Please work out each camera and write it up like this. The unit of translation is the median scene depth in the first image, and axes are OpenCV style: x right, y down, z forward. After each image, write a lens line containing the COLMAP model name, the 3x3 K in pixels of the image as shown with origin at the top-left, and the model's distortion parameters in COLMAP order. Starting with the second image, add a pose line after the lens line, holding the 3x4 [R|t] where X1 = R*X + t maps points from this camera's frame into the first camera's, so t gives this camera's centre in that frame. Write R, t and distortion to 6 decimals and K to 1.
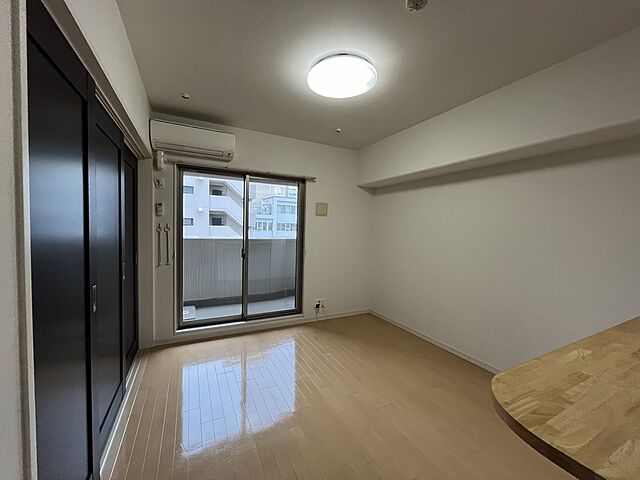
lens RADIAL K [[258.9, 0, 318.4], [0, 258.9, 236.3], [0, 0, 1]] dist [-0.007849, -0.000156]
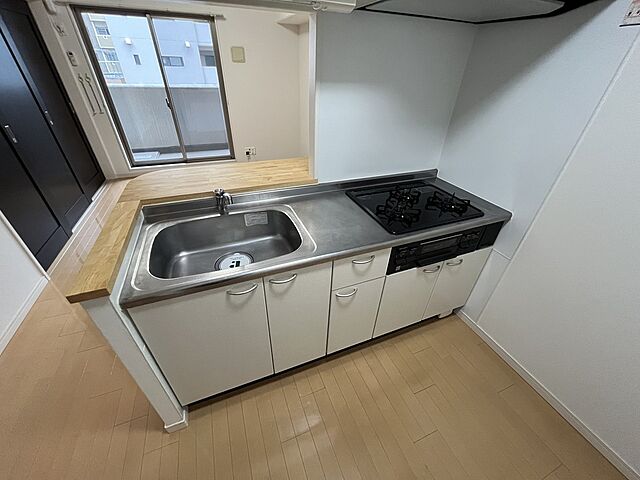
lens RADIAL K [[258.9, 0, 317.0], [0, 258.9, 239.1], [0, 0, 1]] dist [-0.007849, -0.000156]
pose [[0.995462, 0.054342, -0.078112, 0.467835], [-0.005111, 0.850238, 0.526374, -0.024978], [0.095018, -0.523586, 0.846657, -0.202755]]
